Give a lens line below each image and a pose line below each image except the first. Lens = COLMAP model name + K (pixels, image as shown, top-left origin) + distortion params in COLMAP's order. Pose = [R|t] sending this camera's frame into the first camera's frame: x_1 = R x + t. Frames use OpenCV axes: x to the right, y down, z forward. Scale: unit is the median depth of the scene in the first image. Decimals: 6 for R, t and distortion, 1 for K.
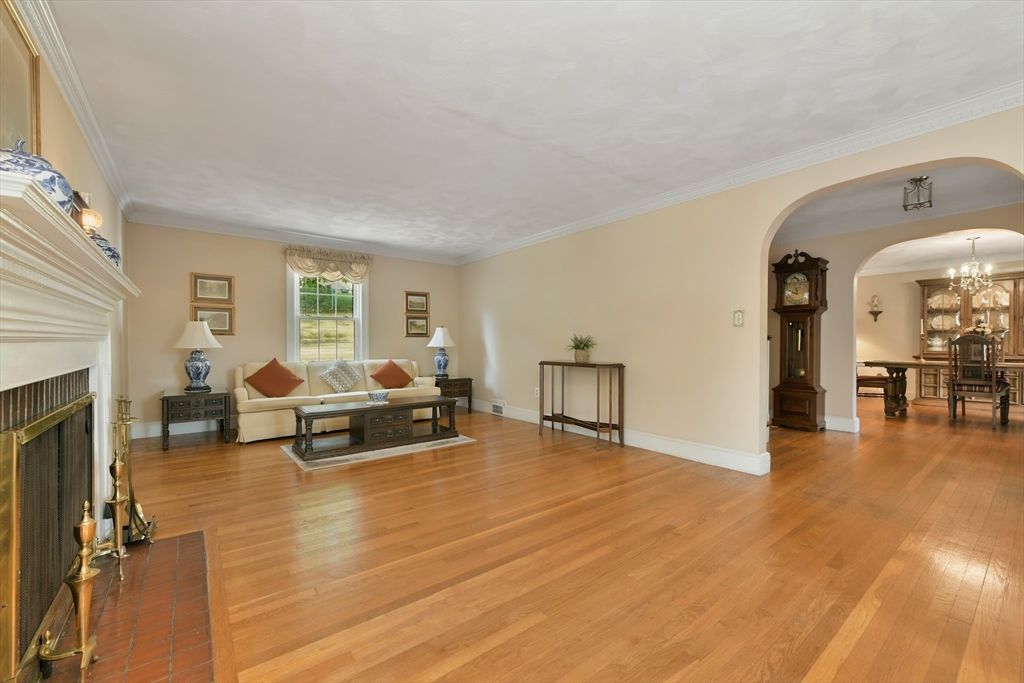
lens RADIAL K [[419.9, 0, 513.4], [0, 419.9, 349.0], [0, 0, 1]] dist [0.000633, 0.000286]
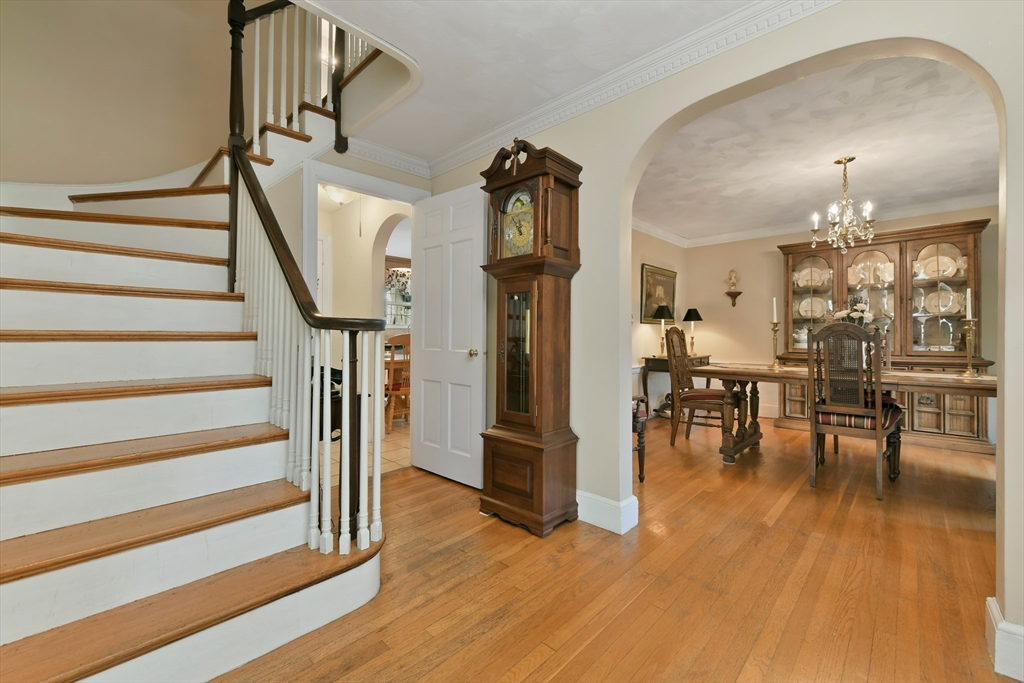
lens RADIAL K [[422.0, 0, 517.4], [0, 422.0, 334.2], [0, 0, 1]] dist [-0.008457, -0.000418]
pose [[0.988648, 0.002702, 0.150228, 0.580467], [-0.000387, 0.999881, -0.015436, -0.010227], [-0.150251, 0.015203, 0.988531, 0.516341]]
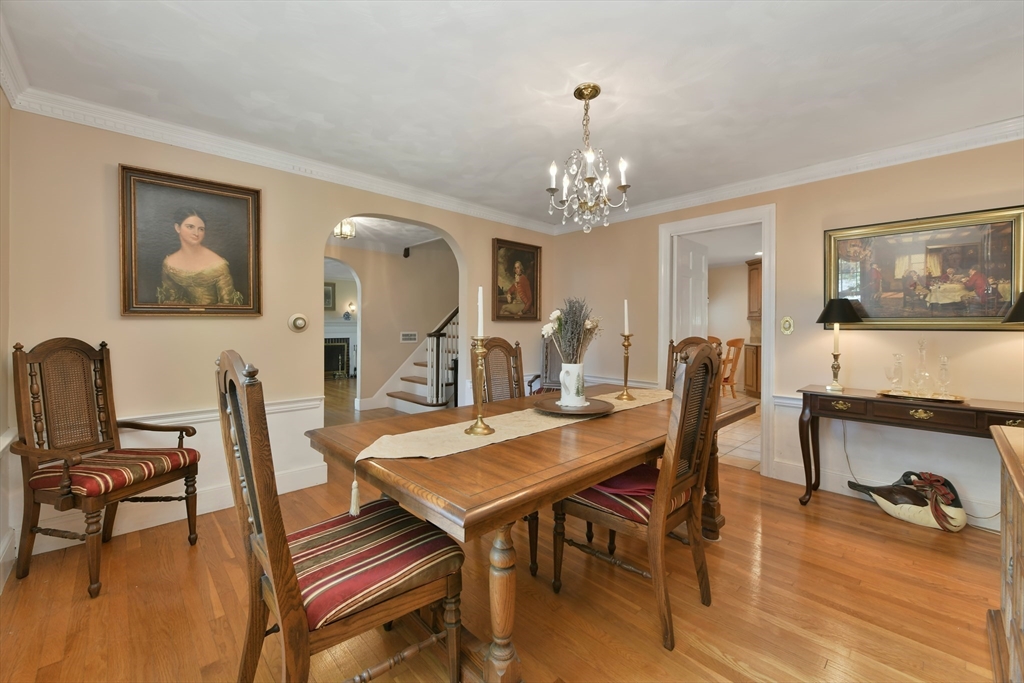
lens RADIAL K [[411.2, 0, 519.8], [0, 411.2, 338.1], [0, 0, 1]] dist [-0.001621, -0.000109]
pose [[0.110717, 0.023181, -0.993582, 1.620881], [-0.024628, 0.999485, 0.020575, -0.043798], [0.993547, 0.022192, 0.111231, 0.975696]]
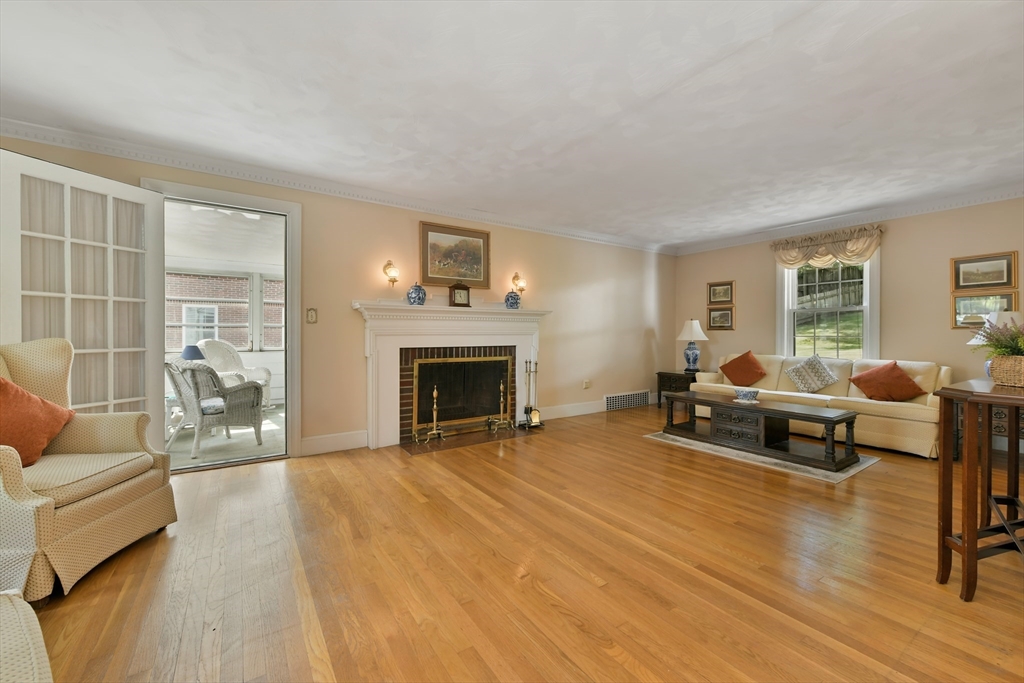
lens RADIAL K [[411.2, 0, 519.8], [0, 411.2, 338.1], [0, 0, 1]] dist [-0.001621, -0.000109]
pose [[-0.063174, 0.007616, -0.997973, 0.492401], [-0.018752, 0.999785, 0.008817, -0.008658], [0.997826, 0.019271, -0.063017, 0.436557]]
